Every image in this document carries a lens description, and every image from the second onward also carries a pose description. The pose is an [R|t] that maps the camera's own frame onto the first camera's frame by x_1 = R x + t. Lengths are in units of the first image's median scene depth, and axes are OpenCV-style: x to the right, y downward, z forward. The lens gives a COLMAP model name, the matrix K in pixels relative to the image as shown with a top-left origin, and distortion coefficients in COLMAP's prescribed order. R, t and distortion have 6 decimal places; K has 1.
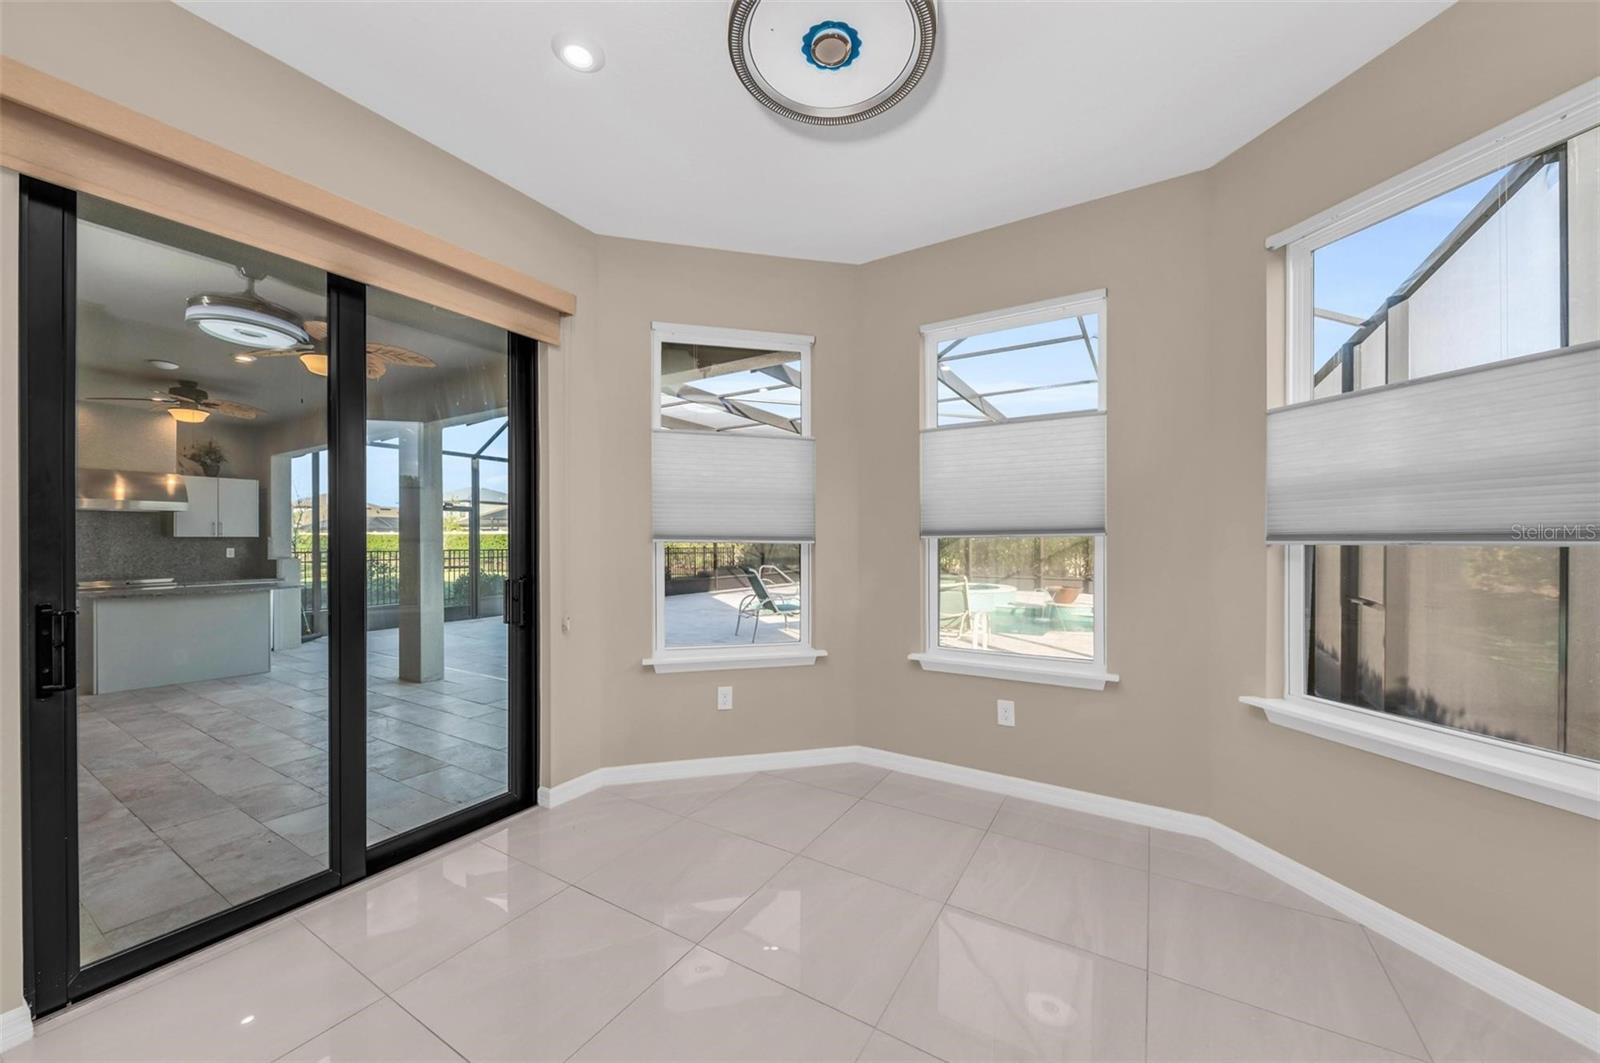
lens RADIAL K [[588.7, 0, 796.5], [0, 588.7, 546.1], [0, 0, 1]] dist [0.002323, -0.002351]
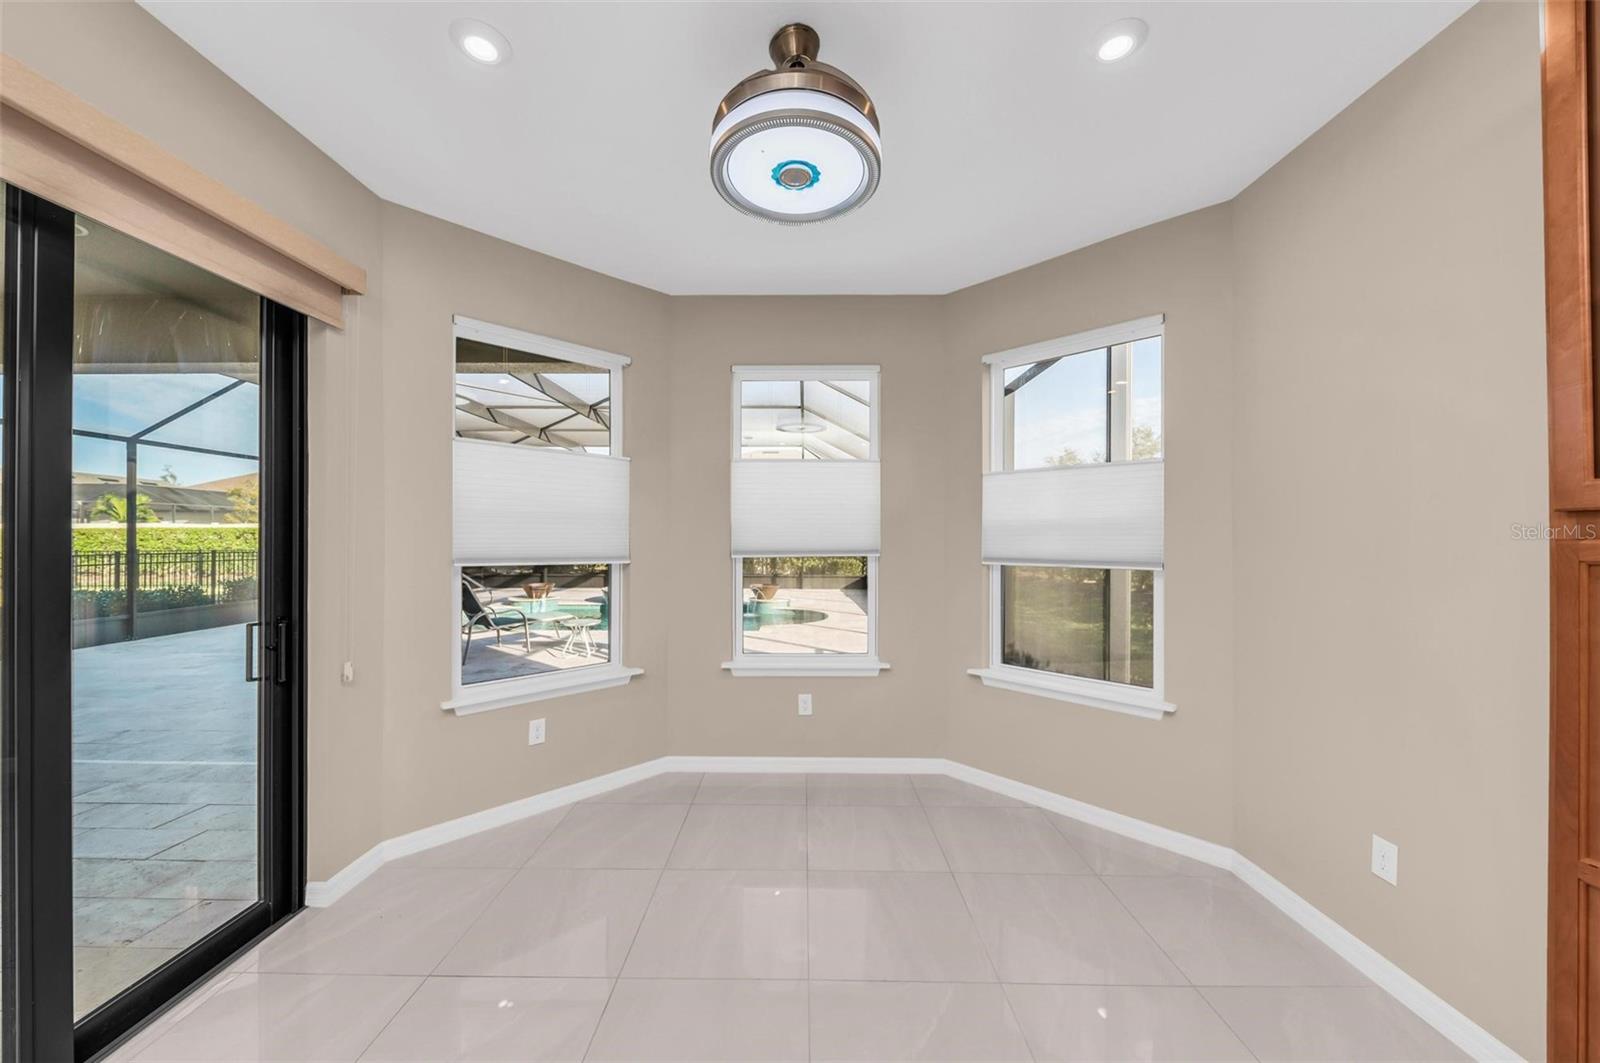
lens RADIAL K [[588.7, 0, 810.4], [0, 588.7, 536.2], [0, 0, 1]] dist [0.002323, -0.002351]
pose [[0.853868, 0.005732, 0.520459, -0.258348], [0.000305, 0.999934, -0.011513, -0.043044], [-0.520490, 0.009989, 0.853809, -0.024218]]
